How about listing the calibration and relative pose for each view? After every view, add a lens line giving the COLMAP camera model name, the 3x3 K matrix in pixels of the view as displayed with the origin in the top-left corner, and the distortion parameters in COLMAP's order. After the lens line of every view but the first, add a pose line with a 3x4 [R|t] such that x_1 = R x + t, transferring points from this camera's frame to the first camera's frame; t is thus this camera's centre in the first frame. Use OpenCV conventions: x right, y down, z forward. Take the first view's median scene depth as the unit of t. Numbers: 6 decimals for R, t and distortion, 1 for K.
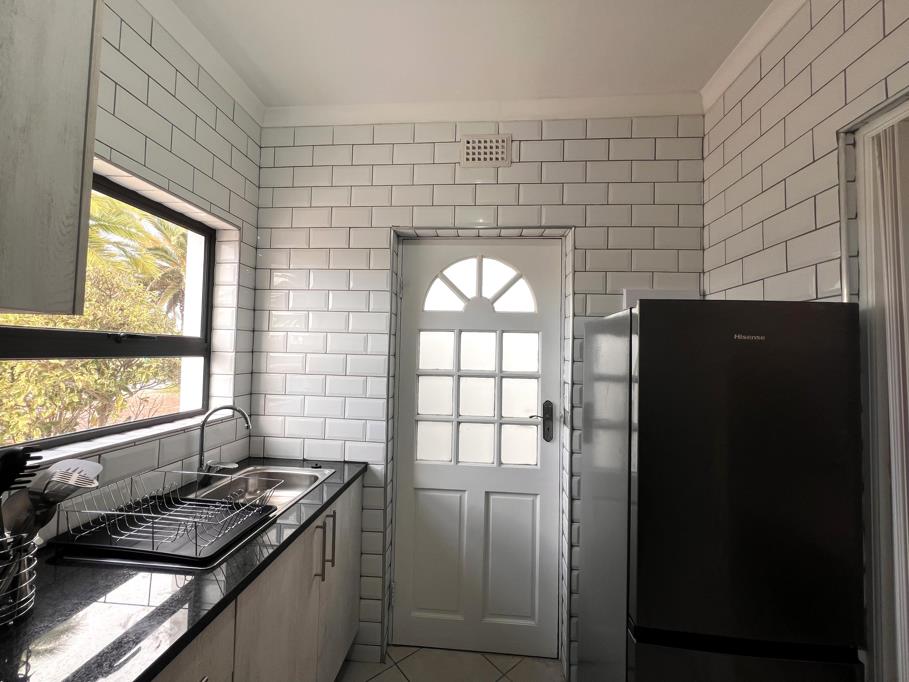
lens RADIAL K [[359.3, 0, 455.0], [0, 359.3, 342.1], [0, 0, 1]] dist [-0.001956, -0.000644]
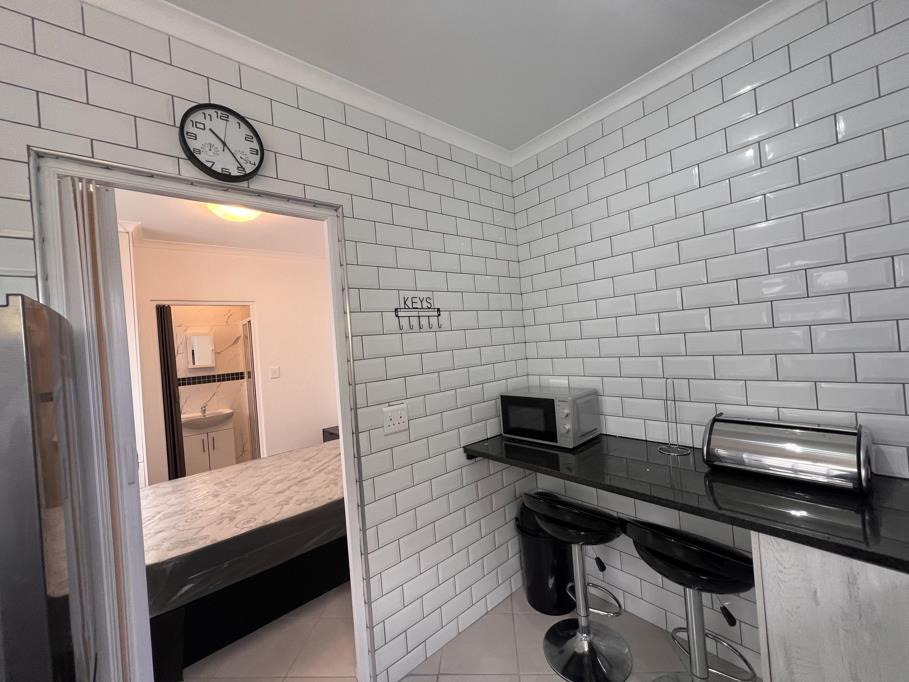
lens RADIAL K [[359.3, 0, 453.4], [0, 359.3, 338.7], [0, 0, 1]] dist [-0.001956, -0.000644]
pose [[-0.718971, 0.045996, 0.693516, -0.250065], [0.040603, 0.998883, -0.024156, 0.002582], [-0.693853, 0.010791, -0.720036, 0.548100]]
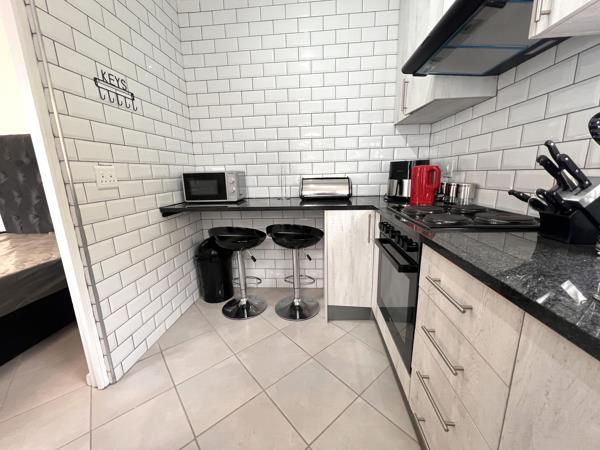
lens RADIAL K [[237.2, 0, 298.2], [0, 237.2, 222.0], [0, 0, 1]] dist [-0.001956, -0.000644]
pose [[-0.999881, 0.010517, -0.011272, -0.053787], [0.008427, 0.985126, 0.171629, 0.210746], [0.012909, 0.171514, -0.985097, 0.745314]]
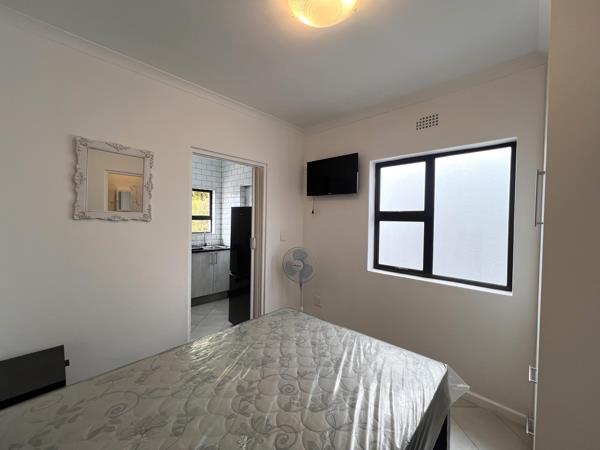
lens RADIAL K [[237.2, 0, 297.5], [0, 237.2, 224.7], [0, 0, 1]] dist [-0.001956, -0.000644]
pose [[0.777889, 0.008798, -0.628340, 1.969012], [0.019005, 0.999115, 0.037518, 0.009264], [0.628114, -0.041127, 0.777034, -0.596042]]
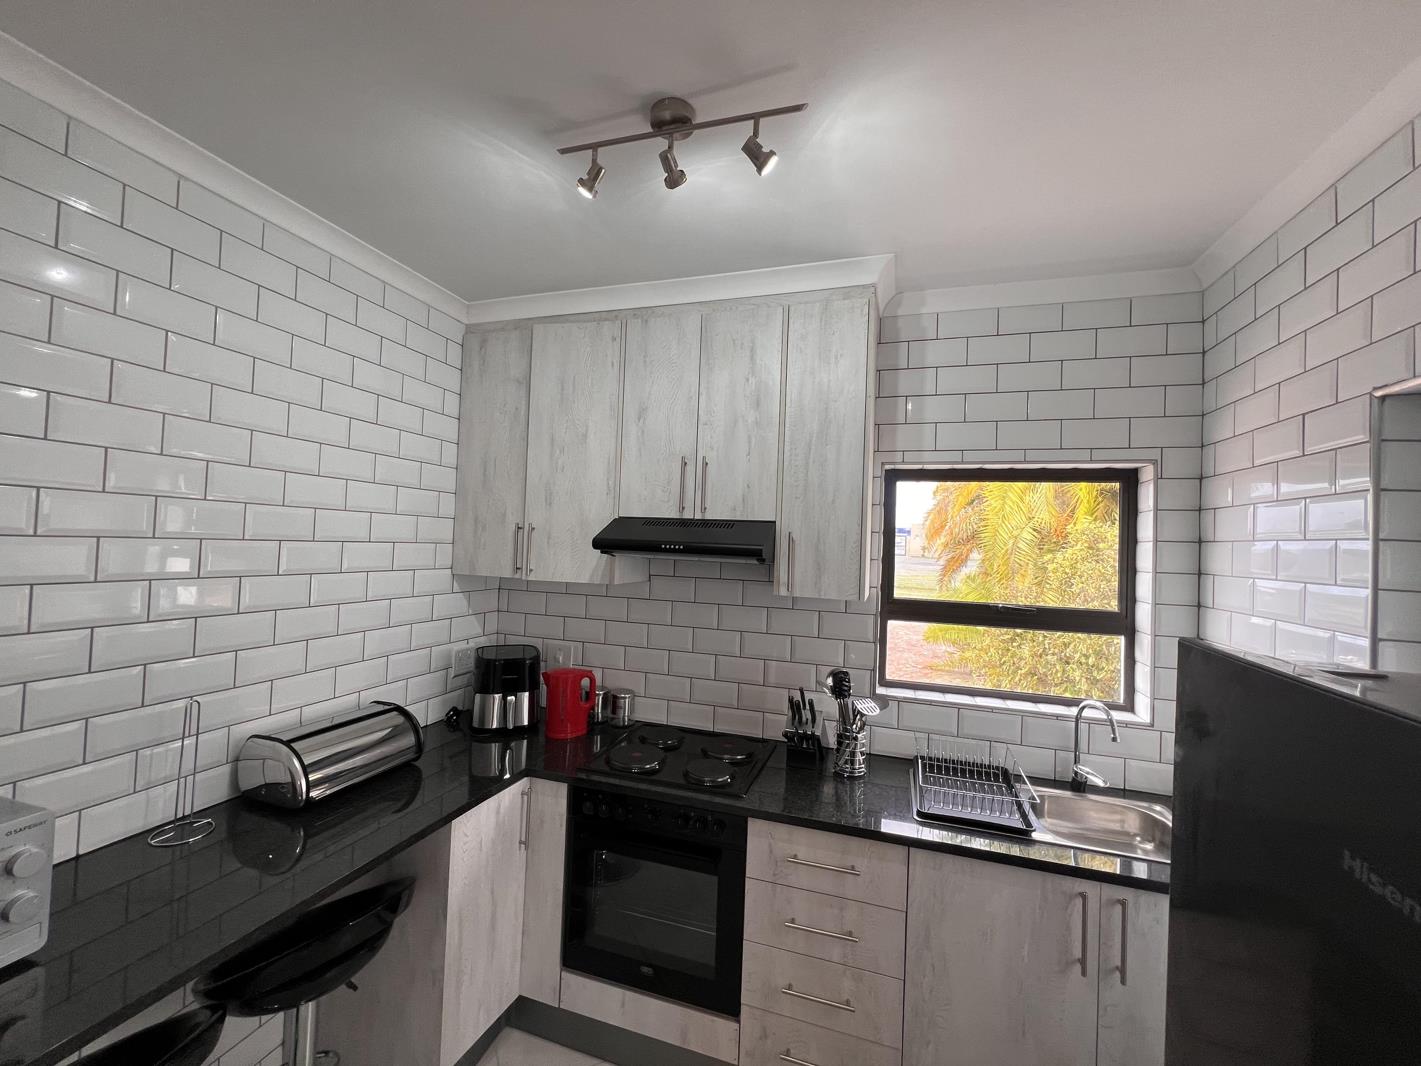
lens RADIAL K [[561.7, 0, 707.0], [0, 561.7, 530.2], [0, 0, 1]] dist [-0.001956, -0.000644]
pose [[-0.220364, -0.054981, -0.973867, 0.699297], [-0.008317, 0.998480, -0.054489, -0.115640], [0.975382, -0.003907, -0.220486, 0.386591]]
